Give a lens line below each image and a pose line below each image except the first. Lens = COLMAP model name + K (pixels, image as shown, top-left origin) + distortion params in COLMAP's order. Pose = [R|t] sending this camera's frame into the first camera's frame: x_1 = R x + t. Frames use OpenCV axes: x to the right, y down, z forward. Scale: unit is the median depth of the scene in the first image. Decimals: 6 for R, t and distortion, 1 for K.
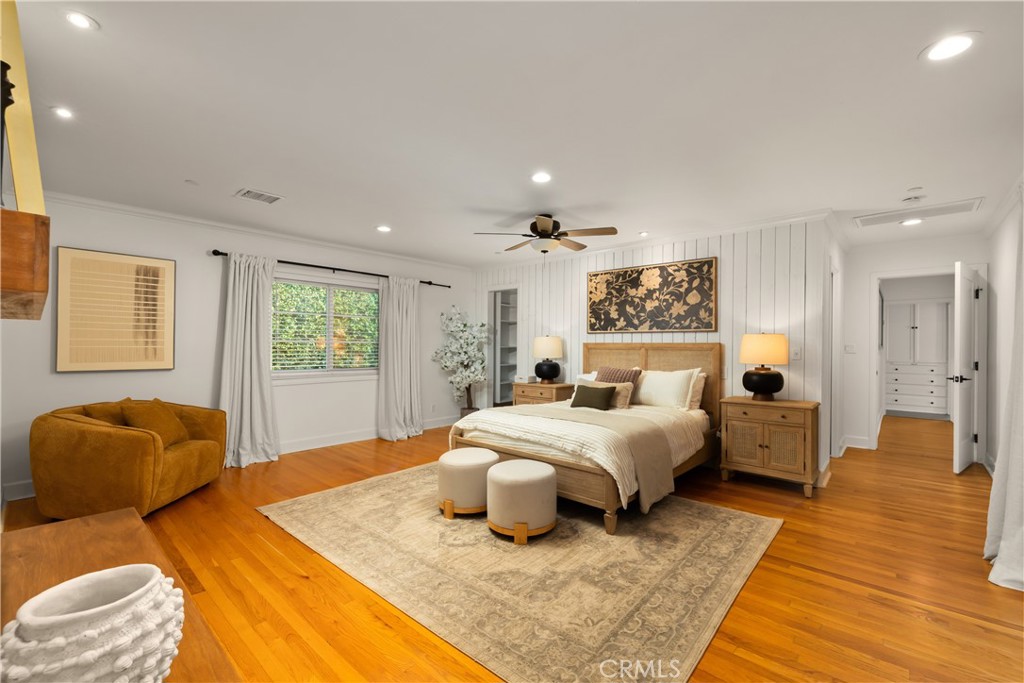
lens RADIAL K [[427.6, 0, 515.0], [0, 427.6, 343.4], [0, 0, 1]] dist [-0.002780, -0.000242]
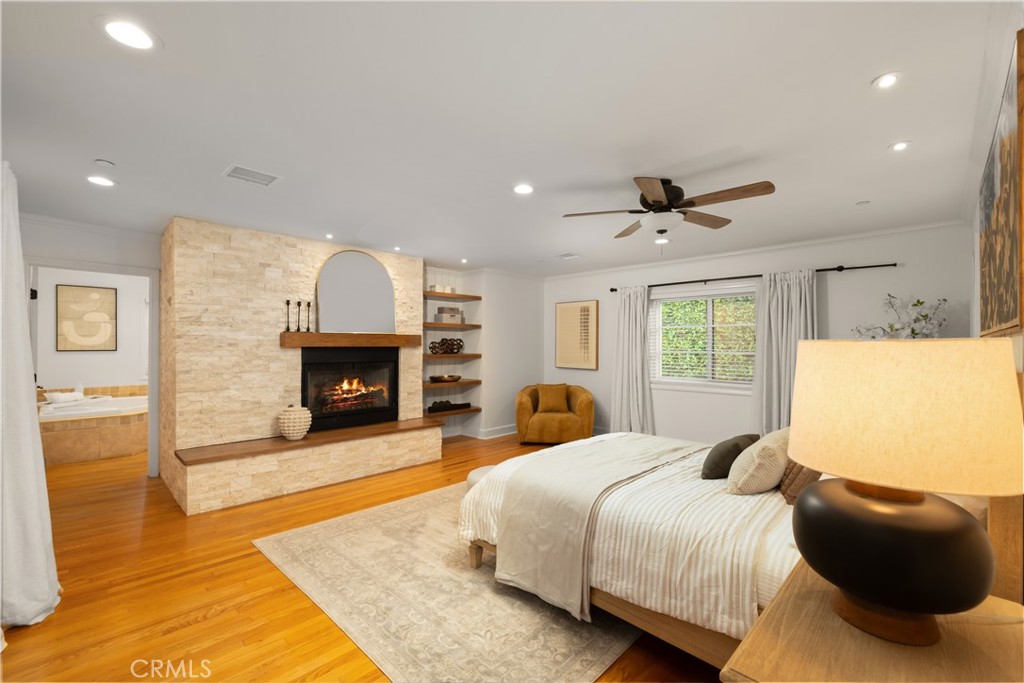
lens RADIAL K [[427.6, 0, 515.0], [0, 427.6, 343.4], [0, 0, 1]] dist [-0.002780, -0.000242]
pose [[-0.045438, -0.007517, -0.998939, 0.813198], [0.000491, 0.999971, -0.007547, -0.024468], [0.998967, -0.000834, -0.045433, 0.803990]]
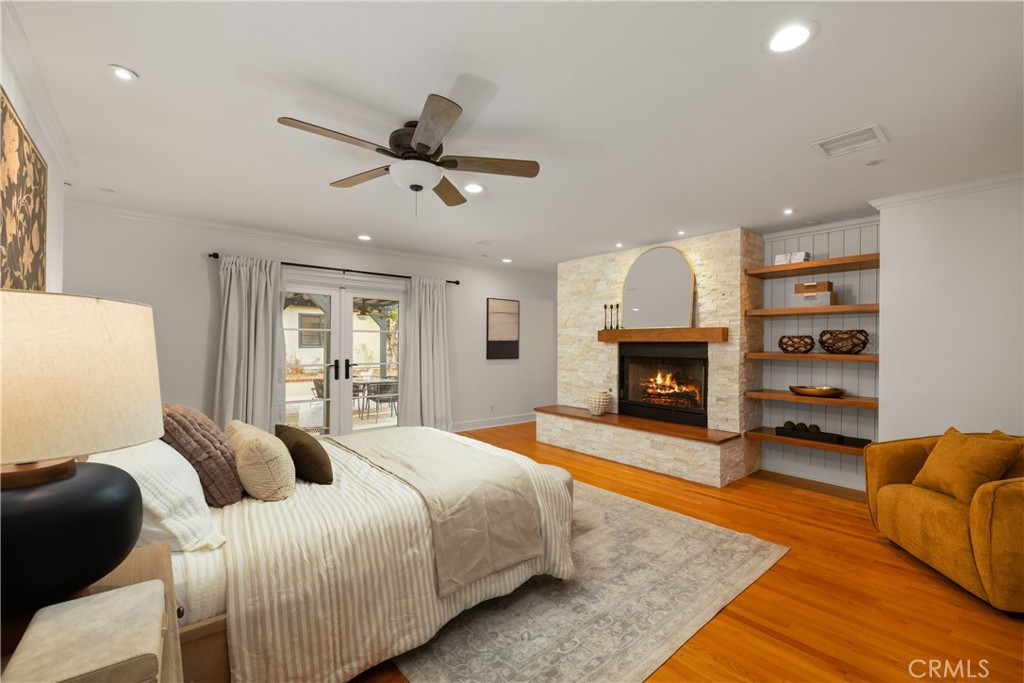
lens RADIAL K [[427.6, 0, 515.0], [0, 427.6, 343.4], [0, 0, 1]] dist [-0.002780, -0.000242]
pose [[-0.992502, -0.011223, 0.121714, -0.133399], [-0.011865, 0.999919, -0.004550, -0.009465], [-0.121653, -0.005960, -0.992555, 1.578413]]
